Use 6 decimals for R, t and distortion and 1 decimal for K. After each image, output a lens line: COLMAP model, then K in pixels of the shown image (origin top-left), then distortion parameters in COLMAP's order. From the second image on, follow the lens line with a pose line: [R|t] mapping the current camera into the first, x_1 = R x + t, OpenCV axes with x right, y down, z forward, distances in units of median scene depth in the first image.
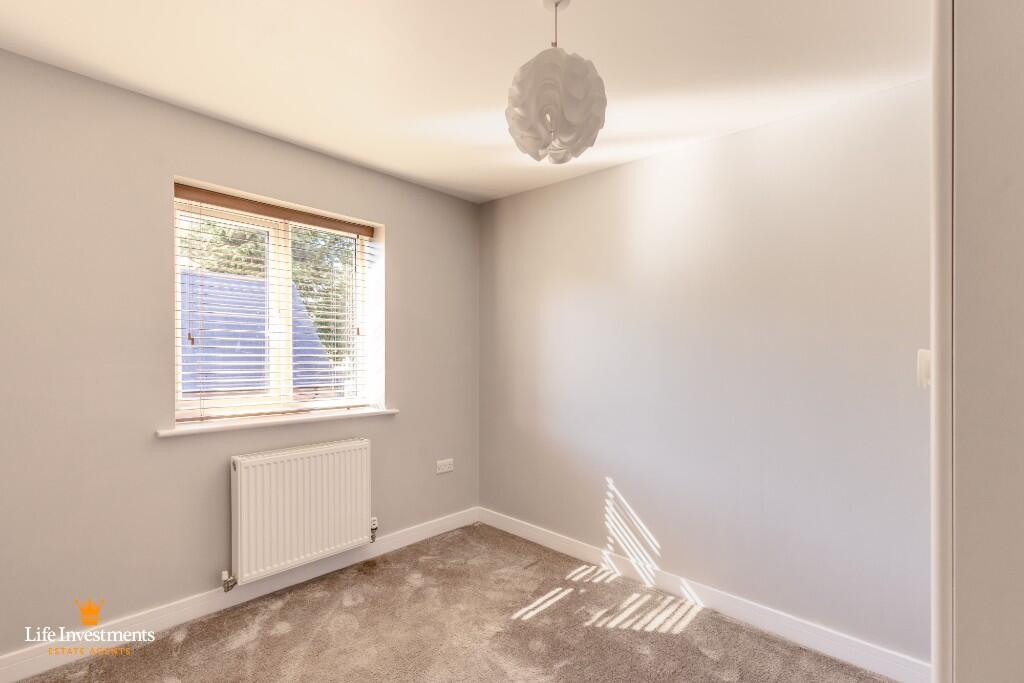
lens RADIAL K [[475.3, 0, 512.0], [0, 475.3, 341.5], [0, 0, 1]] dist [0.012355, 0.000058]
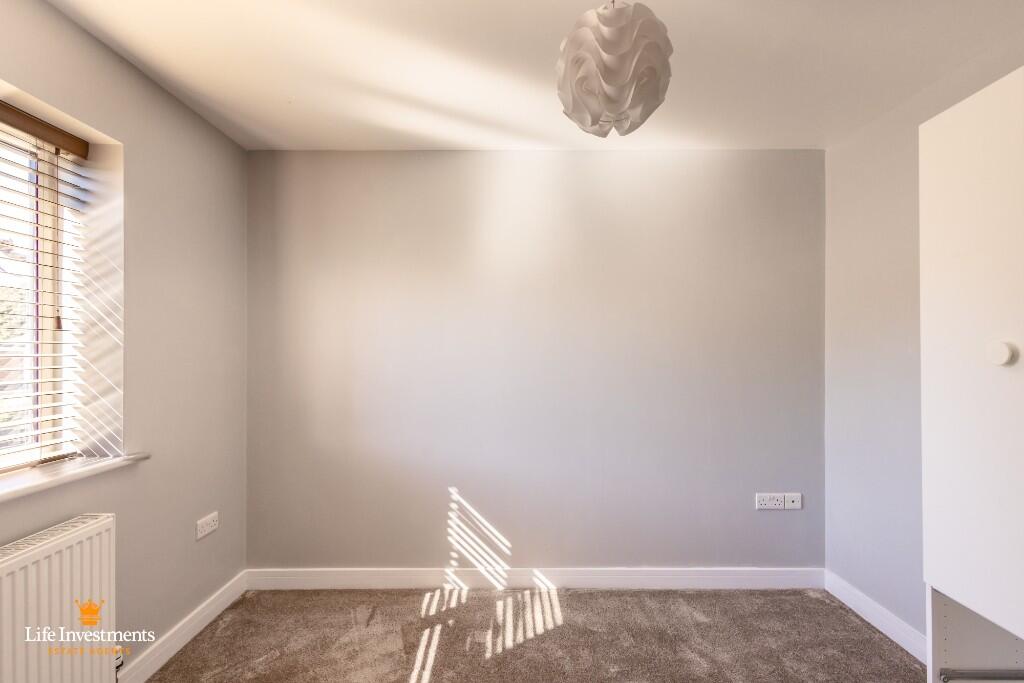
lens RADIAL K [[473.3, 0, 513.1], [0, 473.3, 329.7], [0, 0, 1]] dist [0.003449, -0.000271]
pose [[0.723613, 0.009881, 0.690135, -0.346947], [-0.003559, 0.999938, -0.010586, -0.009818], [-0.690196, 0.005204, 0.723603, 0.255616]]
